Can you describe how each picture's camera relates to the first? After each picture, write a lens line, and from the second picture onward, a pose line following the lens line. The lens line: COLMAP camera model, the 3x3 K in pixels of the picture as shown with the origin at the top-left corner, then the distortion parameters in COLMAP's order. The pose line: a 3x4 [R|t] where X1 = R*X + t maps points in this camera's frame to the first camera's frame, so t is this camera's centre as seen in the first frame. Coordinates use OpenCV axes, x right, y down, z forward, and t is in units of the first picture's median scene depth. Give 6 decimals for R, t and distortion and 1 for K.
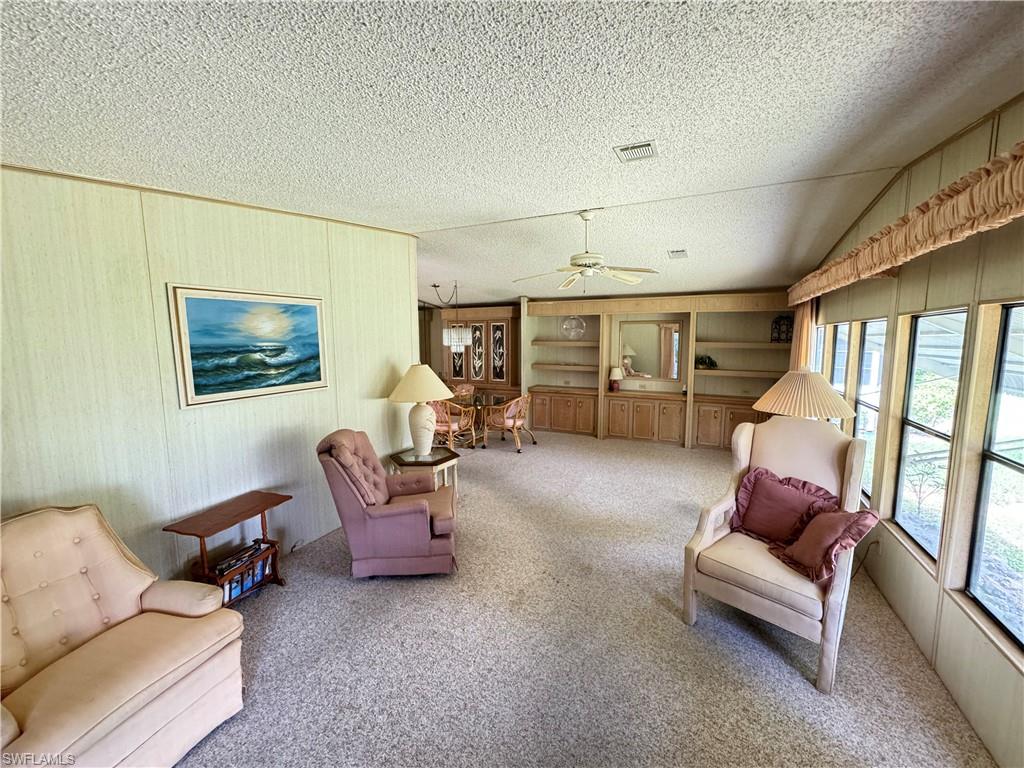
lens RADIAL K [[405.3, 0, 513.1], [0, 405.3, 383.6], [0, 0, 1]] dist [-0.004003, 0.000338]
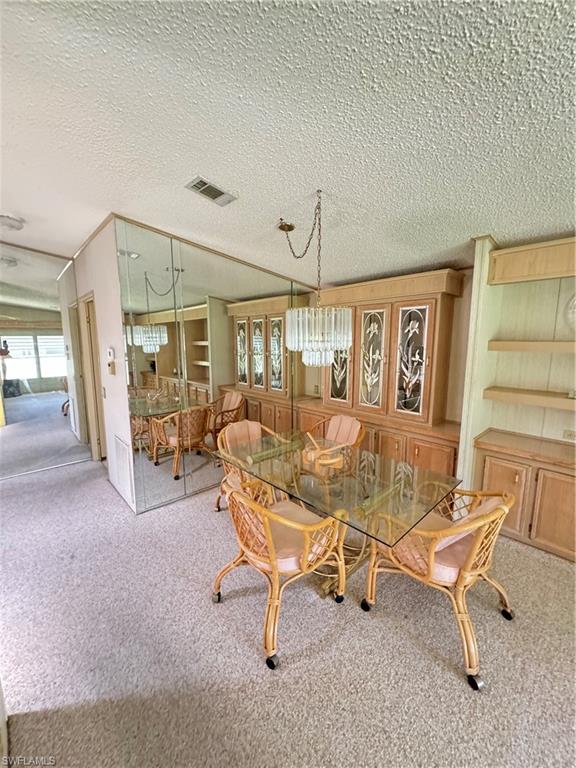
lens RADIAL K [[304.0, 0, 285.2], [0, 304.0, 384.0], [0, 0, 1]] dist [-0.004003, 0.000338]
pose [[0.923825, 0.057234, -0.378513, -0.036317], [-0.044785, 0.998129, 0.041620, -0.056997], [0.380187, -0.021497, 0.924660, 0.563567]]
